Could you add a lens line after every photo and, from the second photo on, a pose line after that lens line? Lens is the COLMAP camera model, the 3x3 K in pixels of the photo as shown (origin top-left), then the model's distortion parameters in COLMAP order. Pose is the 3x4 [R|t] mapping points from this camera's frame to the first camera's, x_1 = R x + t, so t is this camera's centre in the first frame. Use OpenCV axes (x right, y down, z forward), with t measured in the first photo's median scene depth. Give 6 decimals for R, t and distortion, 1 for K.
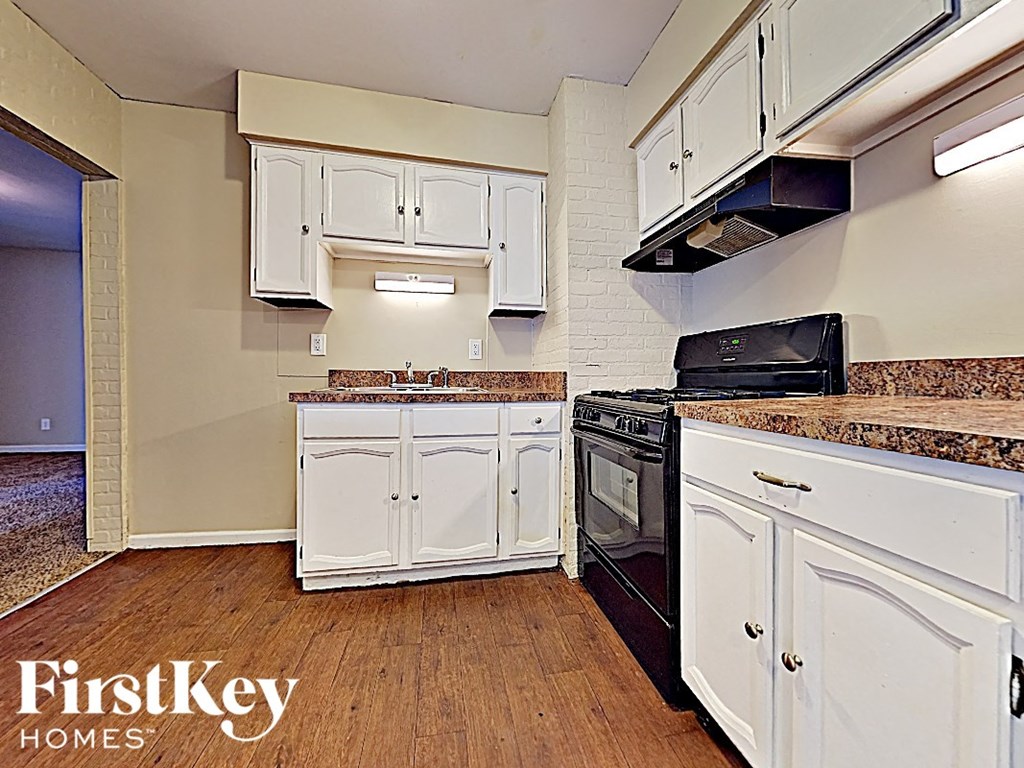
lens RADIAL K [[376.0, 0, 512.0], [0, 376.0, 384.0], [0, 0, 1]] dist [0.000100, 0.000024]
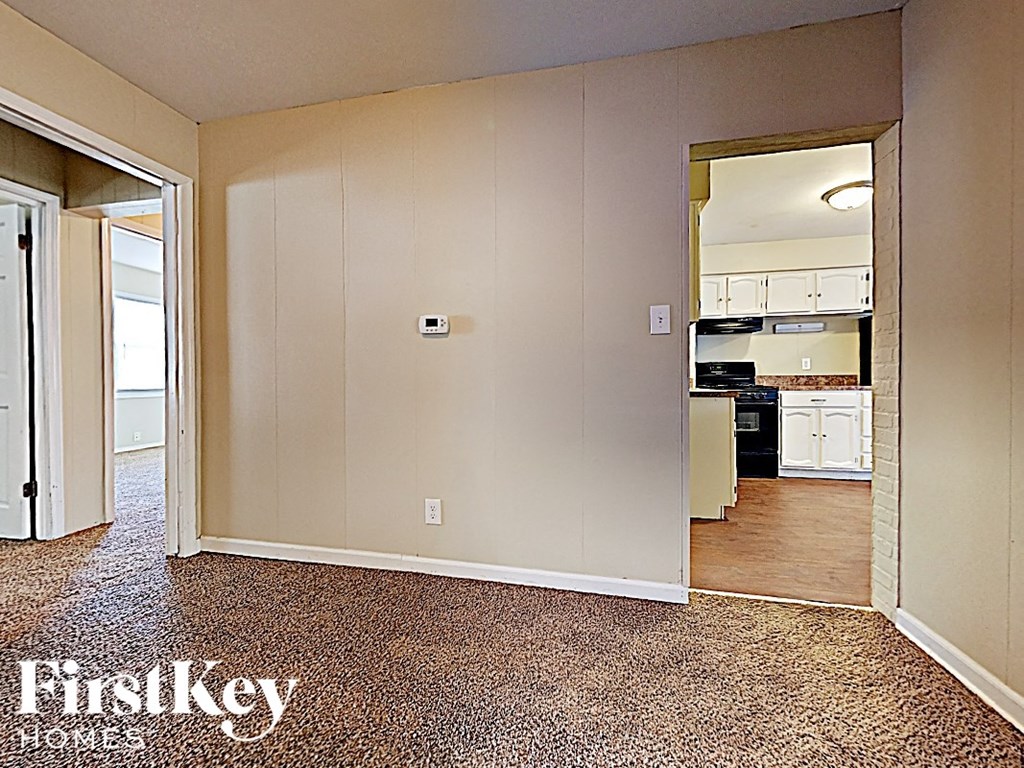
lens RADIAL K [[376.0, 0, 512.0], [0, 376.0, 384.0], [0, 0, 1]] dist [0.000100, 0.000024]
pose [[0.393897, -0.016085, 0.919014, -2.748902], [0.016599, 0.999808, 0.010385, -0.037142], [-0.919005, 0.011164, 0.394088, 1.416993]]
